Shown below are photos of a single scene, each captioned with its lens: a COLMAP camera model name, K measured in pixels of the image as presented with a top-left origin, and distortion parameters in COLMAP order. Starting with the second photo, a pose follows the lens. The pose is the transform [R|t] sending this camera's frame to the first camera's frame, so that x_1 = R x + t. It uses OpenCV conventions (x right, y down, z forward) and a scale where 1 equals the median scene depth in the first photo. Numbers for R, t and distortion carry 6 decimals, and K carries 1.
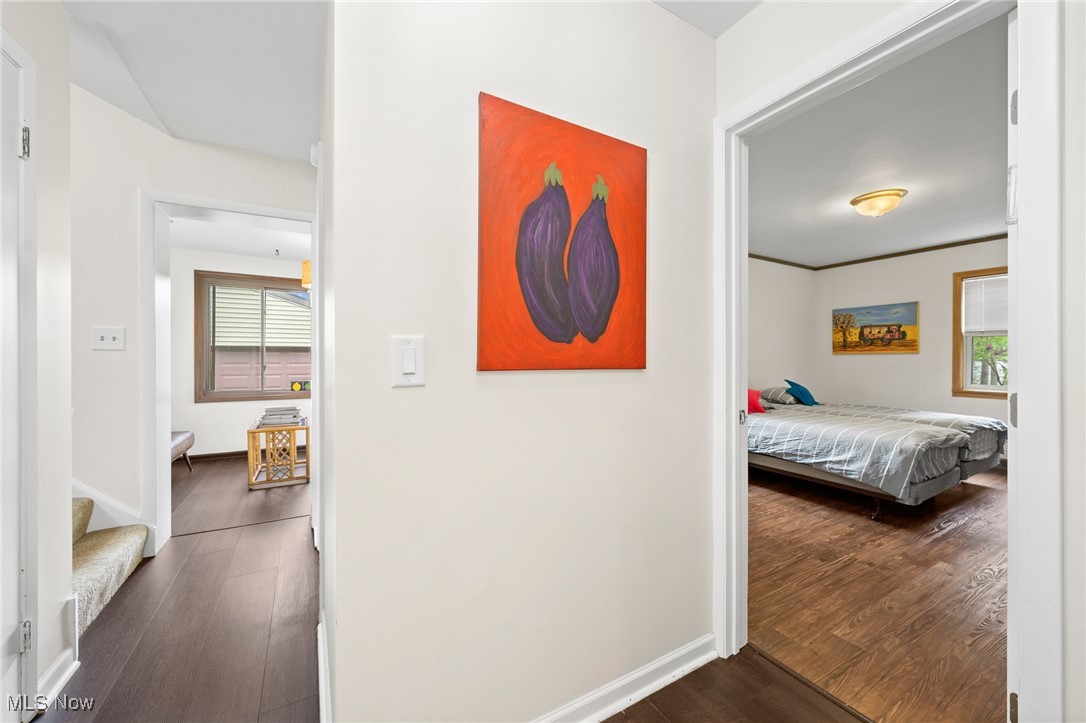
lens RADIAL K [[413.0, 0, 546.8], [0, 413.0, 359.5], [0, 0, 1]] dist [-0.001168, -0.000013]
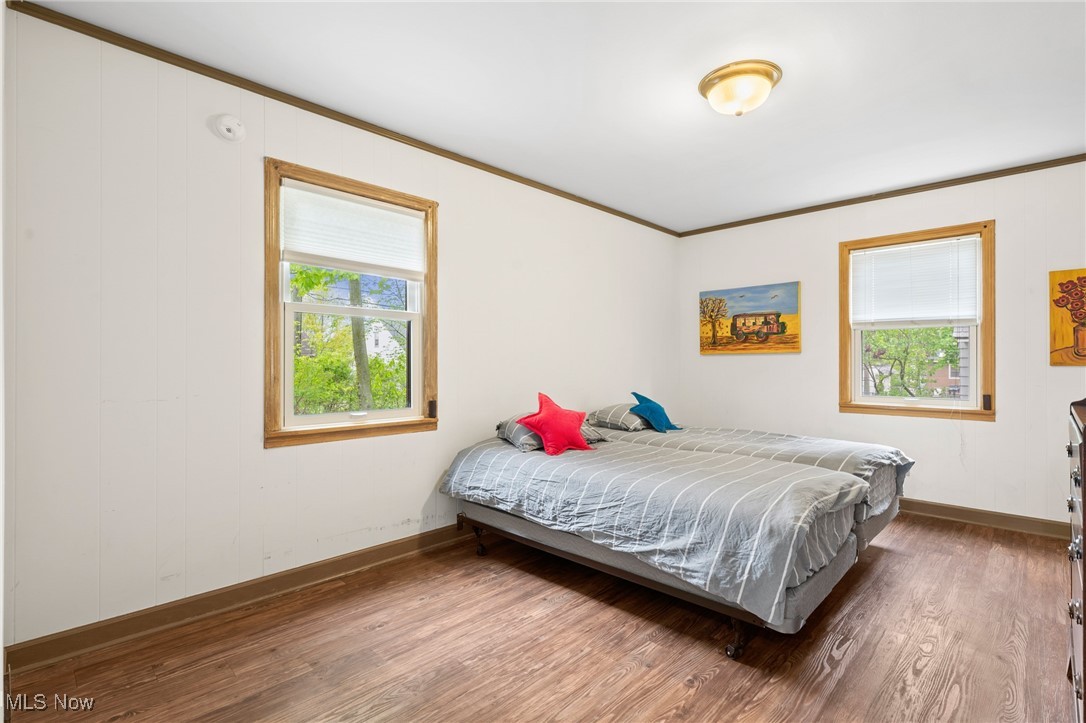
lens RADIAL K [[525.5, 0, 543.4], [0, 525.5, 361.9], [0, 0, 1]] dist [0.004990, 0.000754]
pose [[0.961941, 0.000035, 0.273258, 0.337379], [0.001662, 0.999981, -0.005978, 0.008022], [-0.273253, 0.006205, 0.961922, 0.369037]]
